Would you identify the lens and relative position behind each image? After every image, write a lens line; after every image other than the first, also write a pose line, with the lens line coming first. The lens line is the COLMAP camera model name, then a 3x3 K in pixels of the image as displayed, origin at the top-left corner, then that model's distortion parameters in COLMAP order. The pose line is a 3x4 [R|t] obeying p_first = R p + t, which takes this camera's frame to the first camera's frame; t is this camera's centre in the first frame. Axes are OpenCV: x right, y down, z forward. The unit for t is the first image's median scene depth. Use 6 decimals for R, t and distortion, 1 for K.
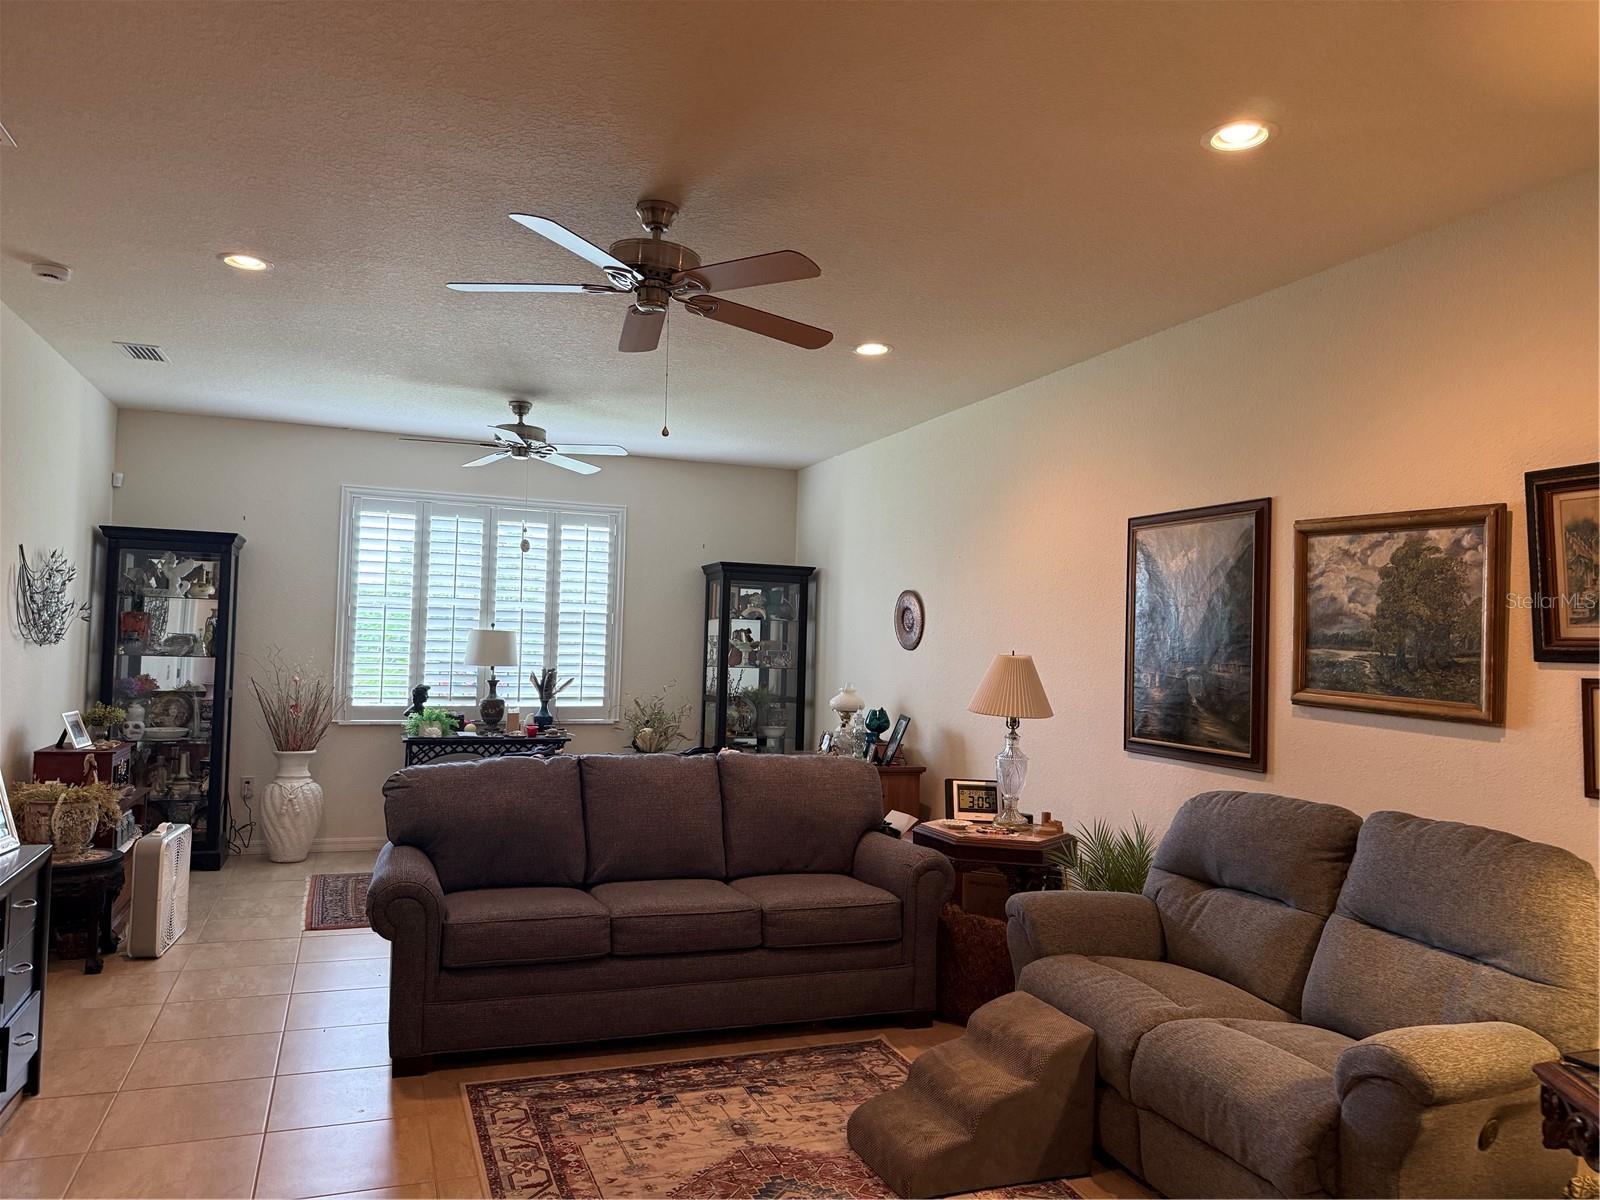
lens RADIAL K [[1115.1, 0, 800.0], [0, 1115.1, 600.0], [0, 0, 1]] dist [0.120724, -0.268636]
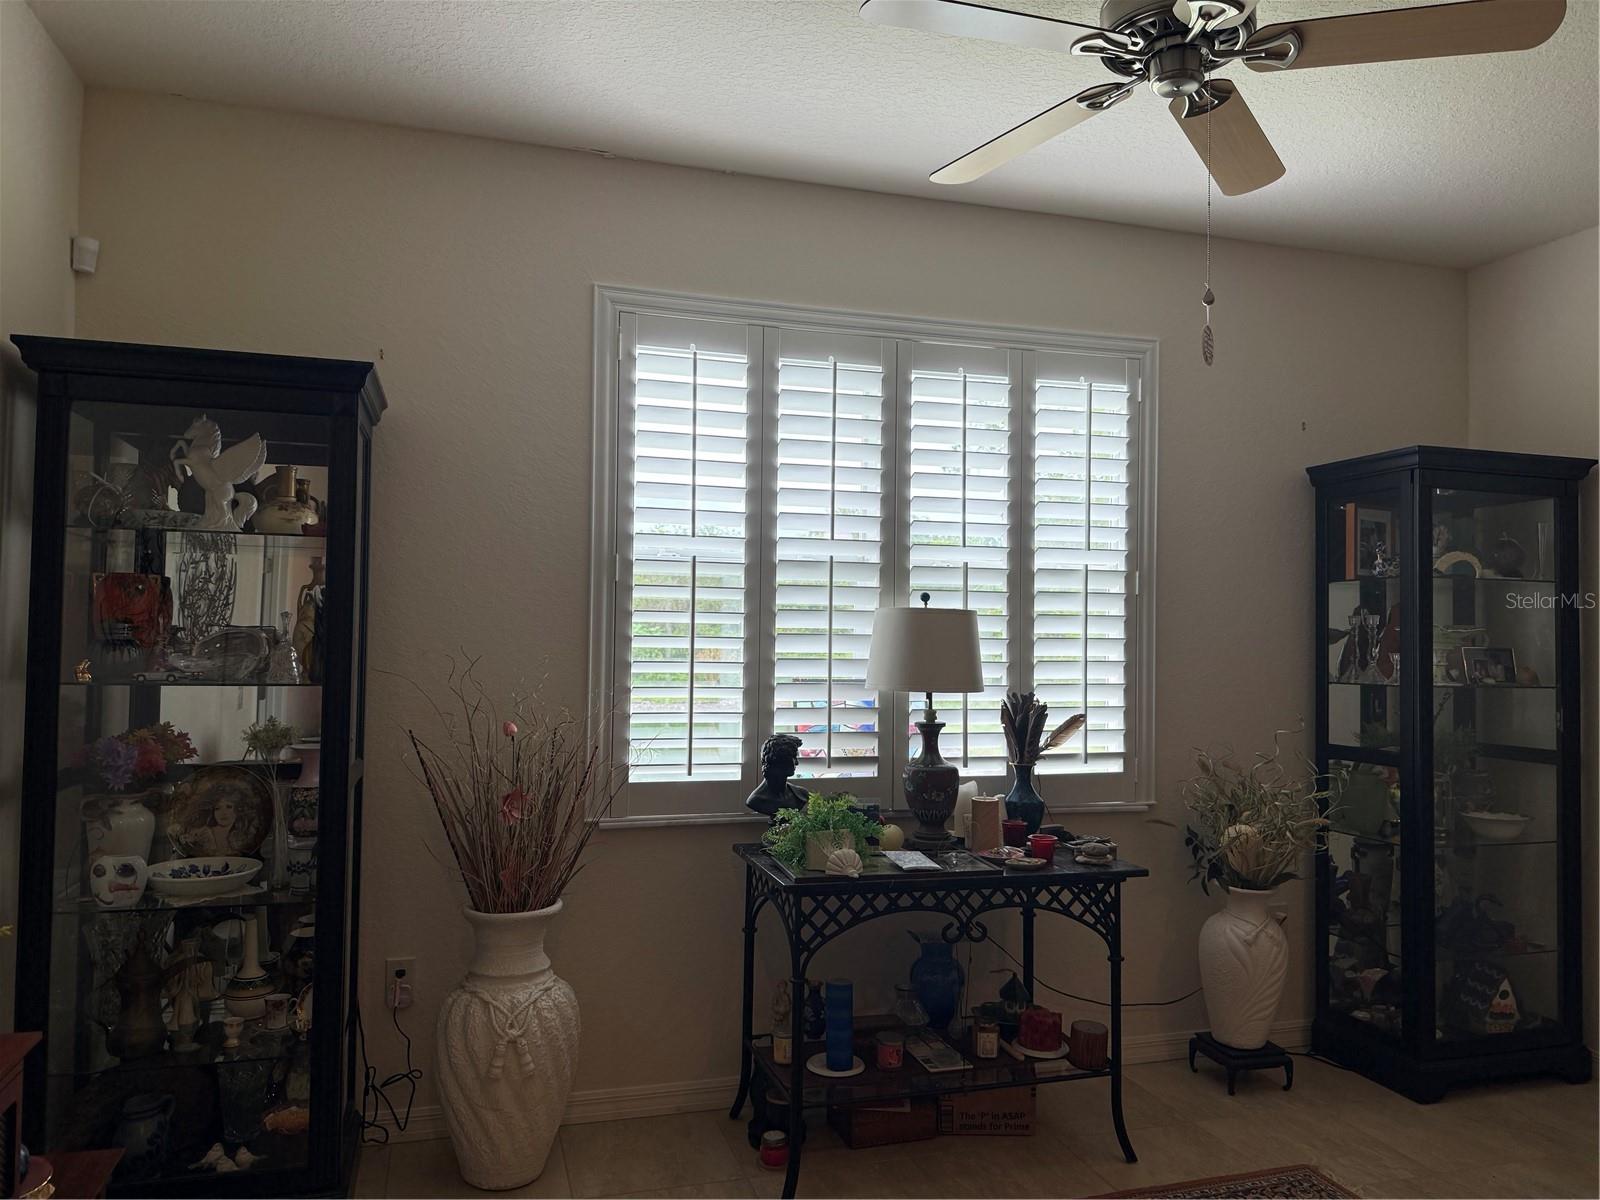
lens RADIAL K [[1133.4, 0, 800.0], [0, 1133.4, 600.0], [0, 0, 1]] dist [0.201907, -0.424258]
pose [[0.996035, -0.013655, -0.087907, -0.297572], [0.014731, 0.999824, 0.011598, 0.018100], [0.087734, -0.012847, 0.996061, 0.576867]]
